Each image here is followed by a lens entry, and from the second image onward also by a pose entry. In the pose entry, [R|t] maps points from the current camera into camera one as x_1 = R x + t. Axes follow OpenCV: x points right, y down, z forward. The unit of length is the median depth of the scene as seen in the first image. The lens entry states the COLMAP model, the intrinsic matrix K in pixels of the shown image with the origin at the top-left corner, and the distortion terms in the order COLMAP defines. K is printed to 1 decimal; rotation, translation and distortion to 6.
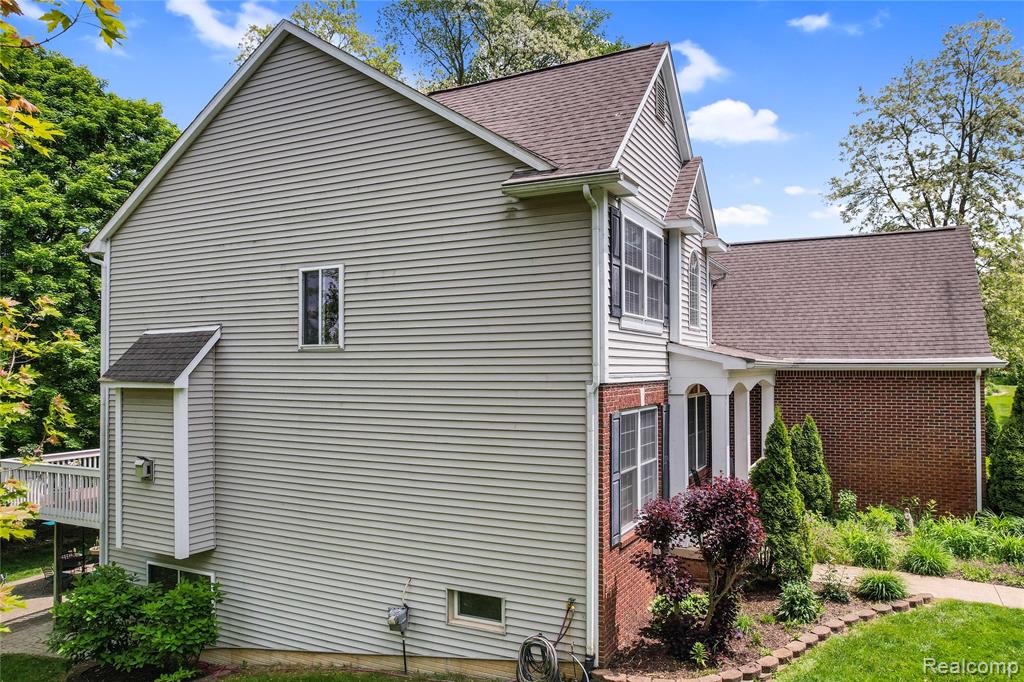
lens RADIAL K [[692.4, 0, 511.1], [0, 692.4, 359.2], [0, 0, 1]] dist [-0.027211, -0.000003]
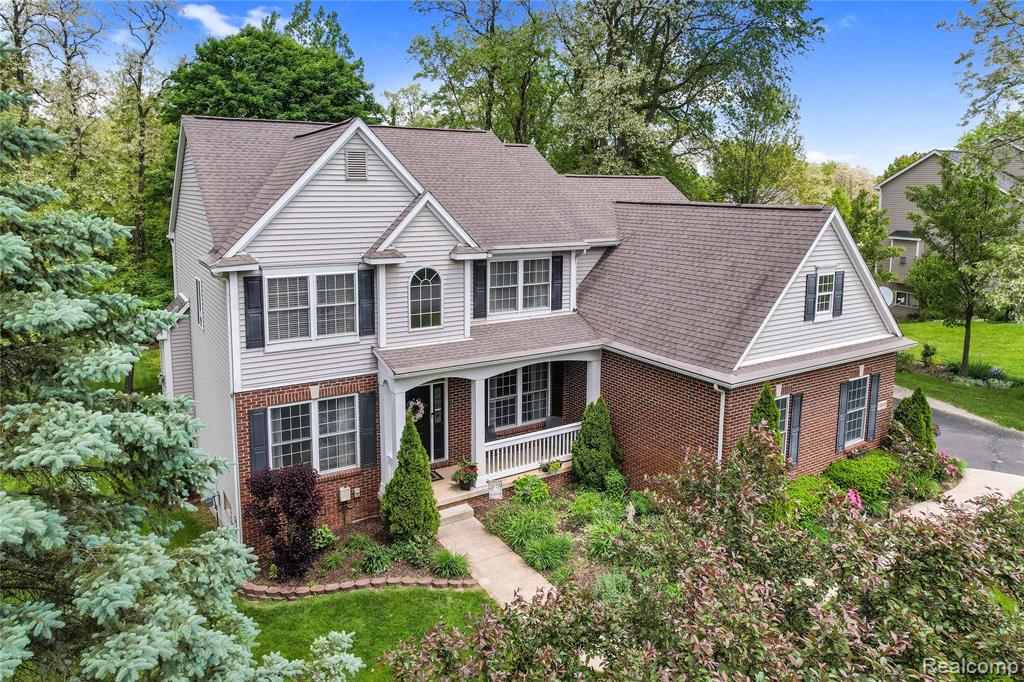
lens RADIAL K [[686.1, 0, 524.7], [0, 686.1, 278.8], [0, 0, 1]] dist [-0.062944, -0.000036]
pose [[0.861723, 0.078961, -0.501197, 1.236866], [-0.006834, 0.989533, 0.144146, -0.378946], [0.507333, -0.120789, 0.853243, 0.048881]]
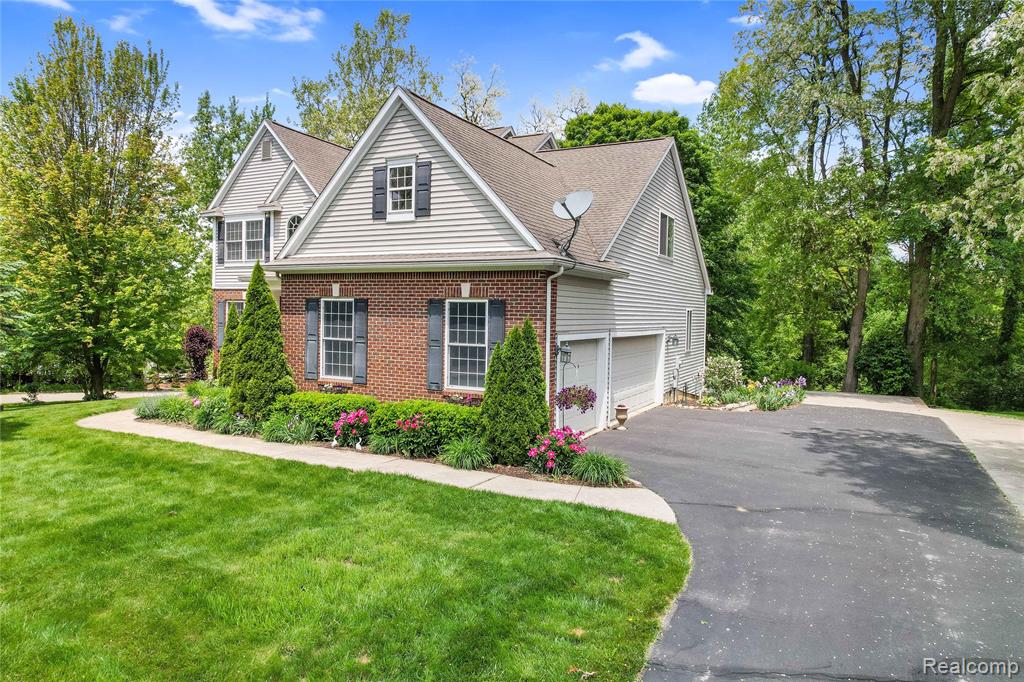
lens RADIAL K [[665.6, 0, 518.6], [0, 665.6, 362.3], [0, 0, 1]] dist [-0.041670, -0.000475]
pose [[-0.002559, 0.076284, -0.997083, 2.345165], [-0.012363, 0.997007, 0.076310, 0.095040], [0.999920, 0.012522, -0.001608, 1.888415]]
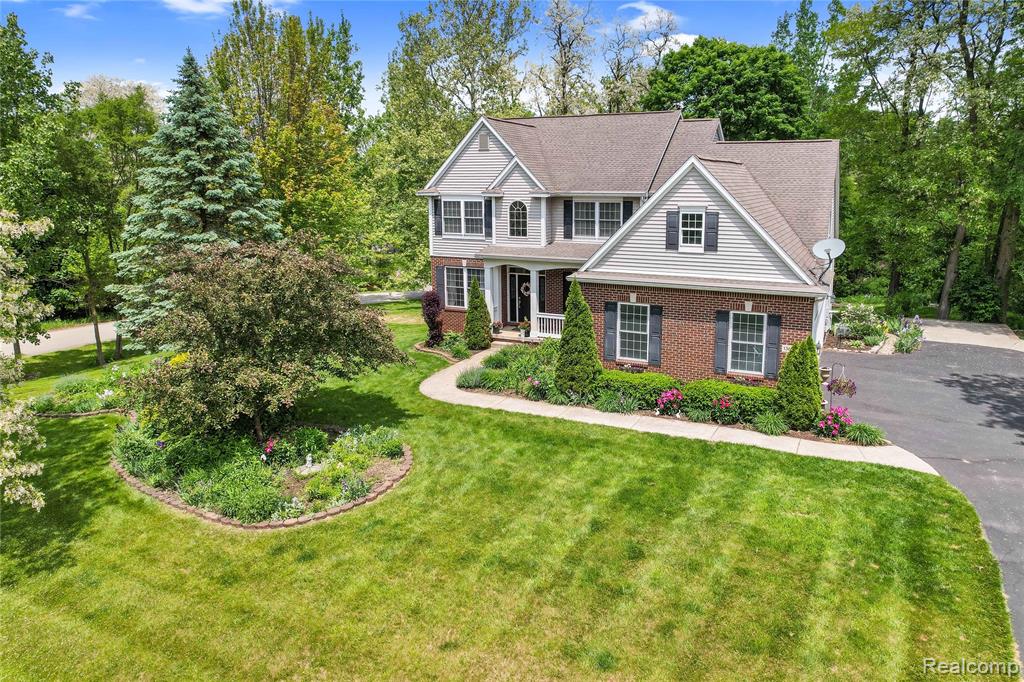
lens RADIAL K [[694.9, 0, 531.0], [0, 694.9, 315.4], [0, 0, 1]] dist [-0.024208, 0.001517]
pose [[0.024588, 0.199297, -0.979631, 2.891215], [0.014802, 0.979747, 0.199693, -0.285031], [0.999588, -0.019411, 0.021140, 1.190187]]
